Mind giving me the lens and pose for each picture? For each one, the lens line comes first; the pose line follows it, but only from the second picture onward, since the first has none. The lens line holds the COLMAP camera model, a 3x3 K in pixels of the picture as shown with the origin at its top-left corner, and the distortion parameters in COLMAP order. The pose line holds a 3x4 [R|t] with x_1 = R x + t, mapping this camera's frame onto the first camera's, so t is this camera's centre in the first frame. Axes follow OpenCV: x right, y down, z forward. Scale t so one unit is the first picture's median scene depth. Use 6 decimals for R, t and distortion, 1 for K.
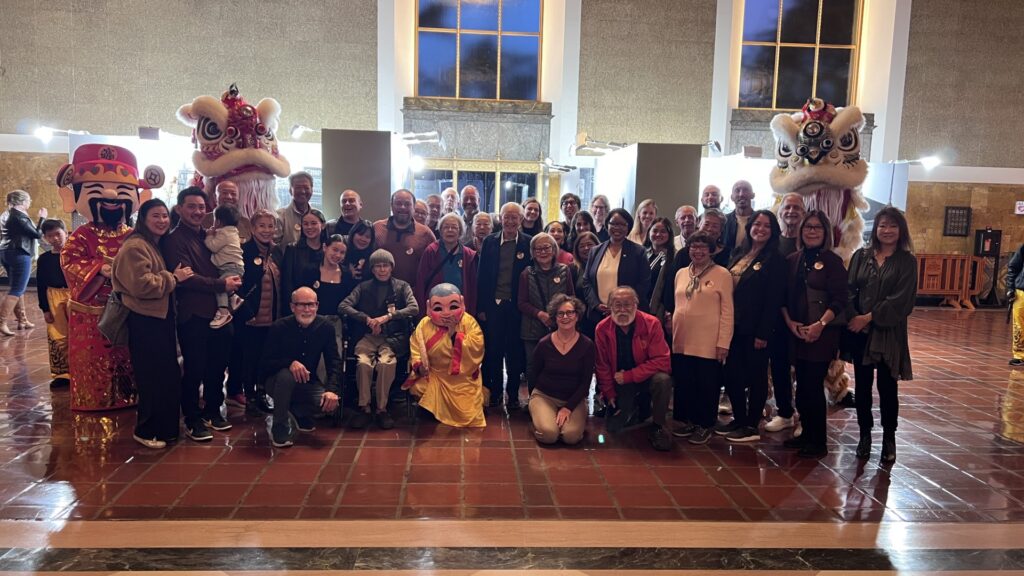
lens RADIAL K [[765.1, 0, 511.6], [0, 765.1, 288.9], [0, 0, 1]] dist [0.046175, -0.047786]
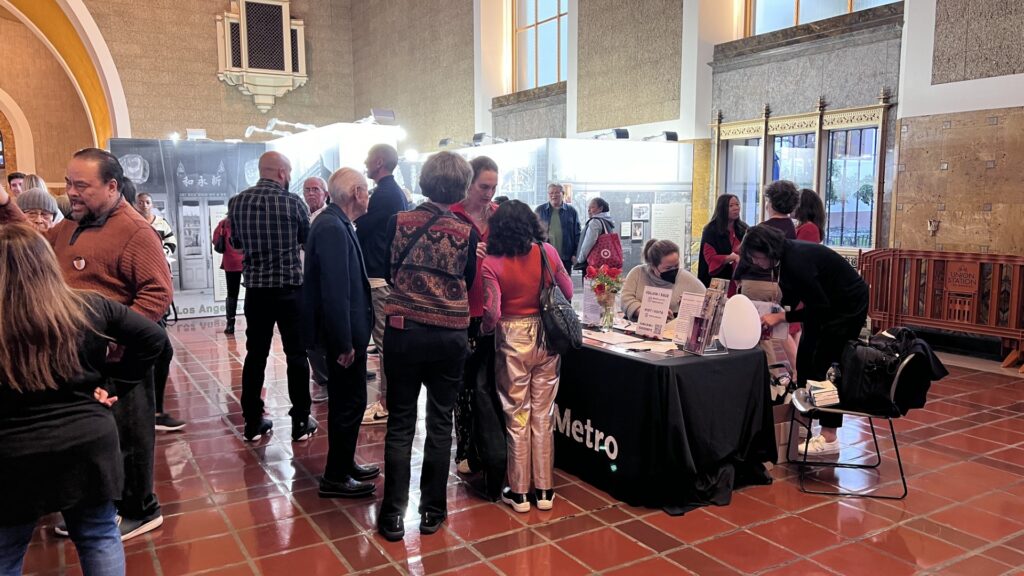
lens RADIAL K [[765.1, 0, 514.7], [0, 765.1, 291.5], [0, 0, 1]] dist [0.046175, -0.047786]
pose [[0.460476, 0.076451, -0.884374, 0.878609], [-0.074960, 0.996075, 0.047077, -0.021665], [0.884501, 0.044615, 0.464400, 0.513063]]
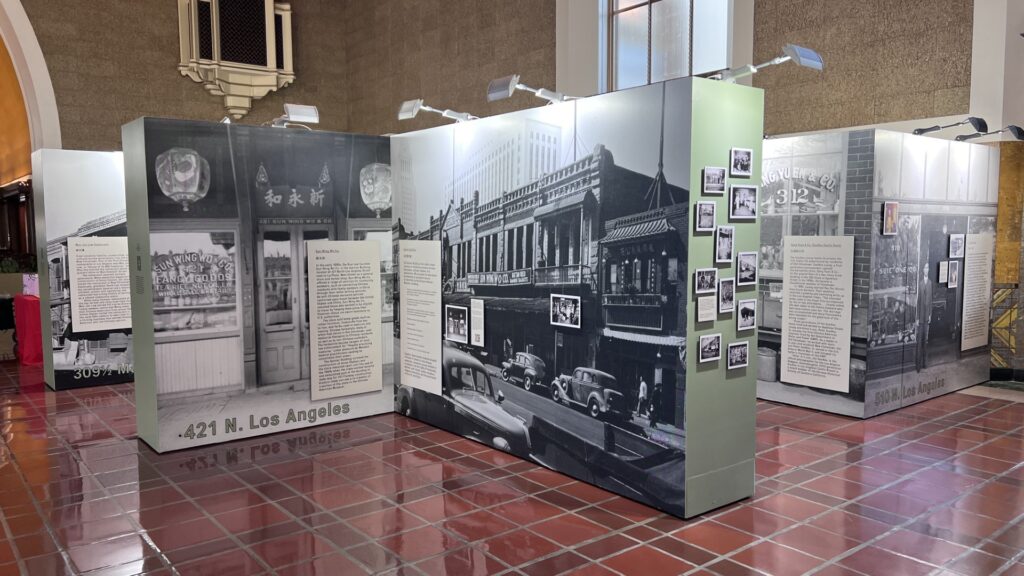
lens RADIAL K [[765.1, 0, 530.5], [0, 765.1, 292.5], [0, 0, 1]] dist [0.046175, -0.047786]
pose [[0.582363, 0.038834, -0.812001, 0.527229], [-0.063552, 0.997976, 0.002149, -0.025987], [0.810441, 0.050353, 0.583652, 0.448470]]
